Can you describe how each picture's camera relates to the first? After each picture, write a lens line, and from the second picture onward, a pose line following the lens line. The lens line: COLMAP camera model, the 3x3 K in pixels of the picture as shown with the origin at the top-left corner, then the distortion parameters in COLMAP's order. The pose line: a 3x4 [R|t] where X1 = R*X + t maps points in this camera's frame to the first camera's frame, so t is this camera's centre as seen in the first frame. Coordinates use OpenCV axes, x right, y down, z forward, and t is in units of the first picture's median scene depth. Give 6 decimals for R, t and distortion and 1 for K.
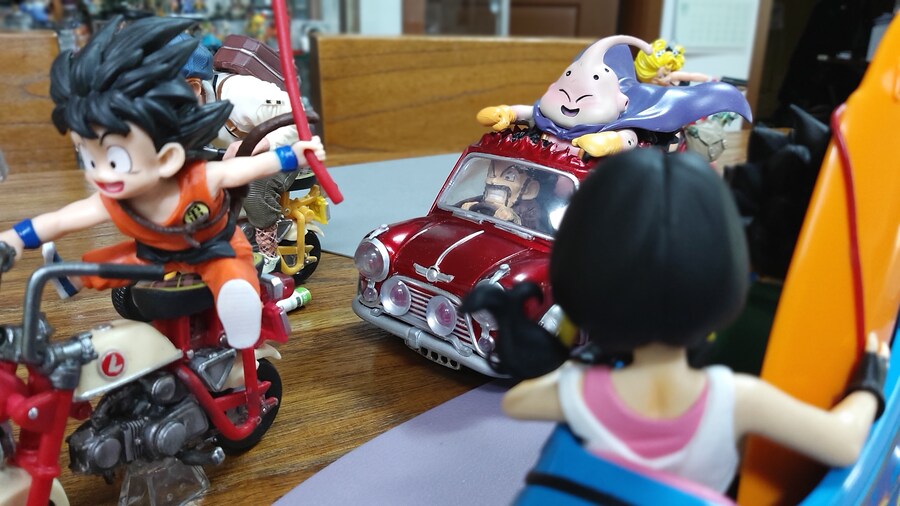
lens RADIAL K [[713.0, 0, 450.0], [0, 713.0, 253.0], [0, 0, 1]] dist [0.047328, -0.133047]
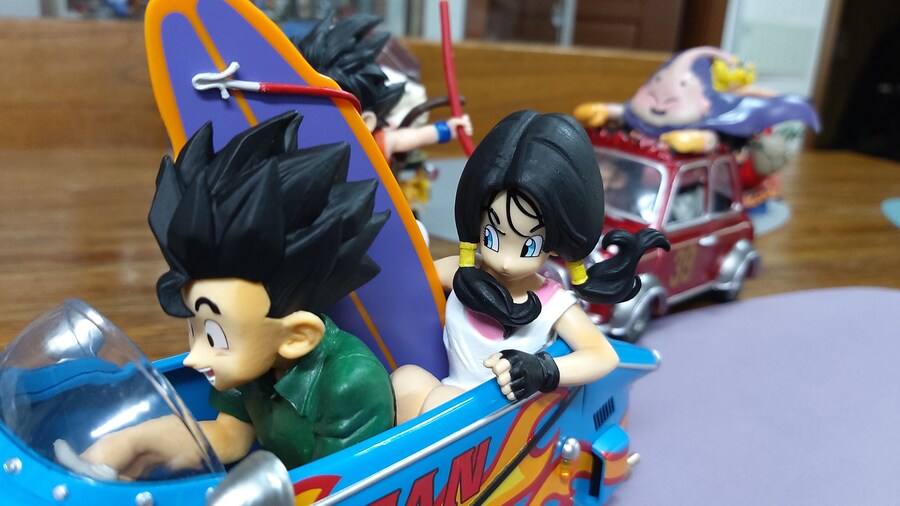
lens RADIAL K [[734.1, 0, 450.0], [0, 734.1, 253.0], [0, 0, 1]] dist [0.015488, -0.152924]
pose [[0.996831, 0.060825, -0.051263, -0.100816], [-0.061716, 0.997966, -0.015990, 0.072550], [0.050186, 0.019103, 0.998557, -0.199652]]
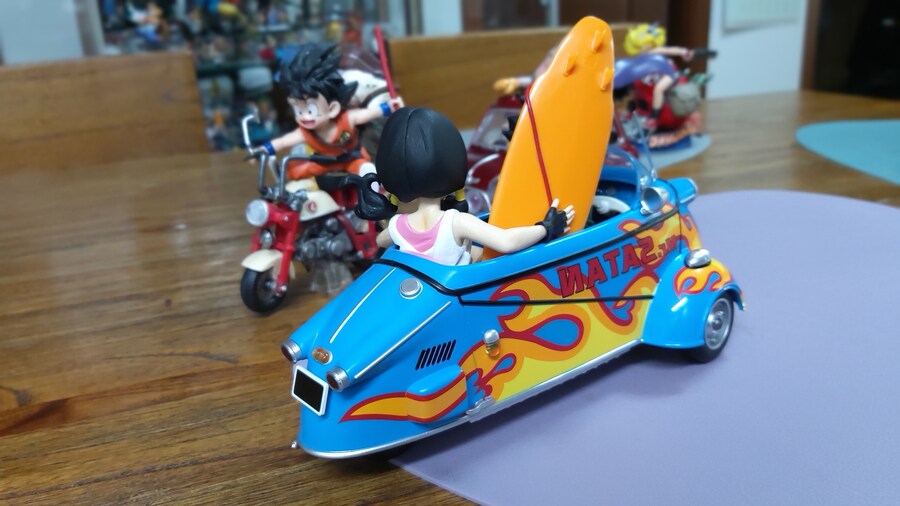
lens RADIAL K [[713.0, 0, 450.0], [0, 713.0, 253.0], [0, 0, 1]] dist [0.047328, -0.133047]
pose [[0.993499, -0.043526, -0.105187, 0.103758], [0.044549, 0.998980, 0.007392, 0.192710], [0.104758, -0.012030, 0.994425, -0.707680]]
